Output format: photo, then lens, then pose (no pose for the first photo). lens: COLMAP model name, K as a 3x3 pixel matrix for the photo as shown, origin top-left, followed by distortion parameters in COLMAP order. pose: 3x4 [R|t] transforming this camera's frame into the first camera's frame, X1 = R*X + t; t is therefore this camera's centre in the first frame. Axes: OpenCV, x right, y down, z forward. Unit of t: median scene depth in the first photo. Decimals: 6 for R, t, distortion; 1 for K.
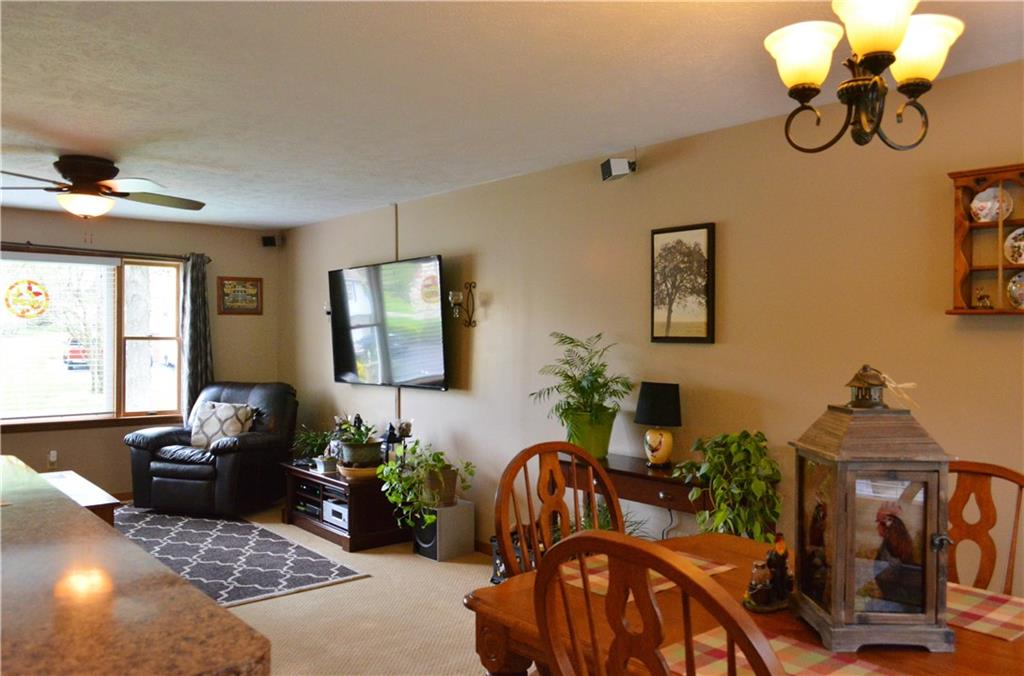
lens RADIAL K [[805.1, 0, 515.5], [0, 805.1, 337.9], [0, 0, 1]] dist [-0.032832, -0.007028]
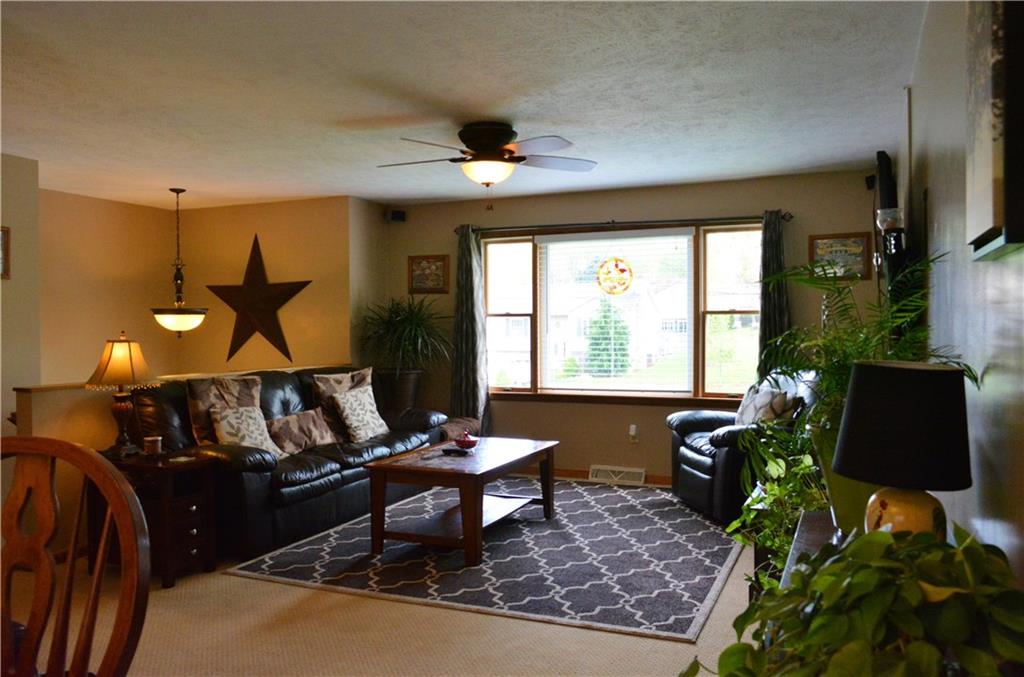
lens RADIAL K [[805.1, 0, 512.4], [0, 805.1, 333.6], [0, 0, 1]] dist [-0.032832, -0.007028]
pose [[0.443006, -0.001441, -0.896518, 0.267802], [0.010432, 0.999939, 0.003547, 0.020788], [0.896458, -0.010924, 0.442994, 0.416625]]
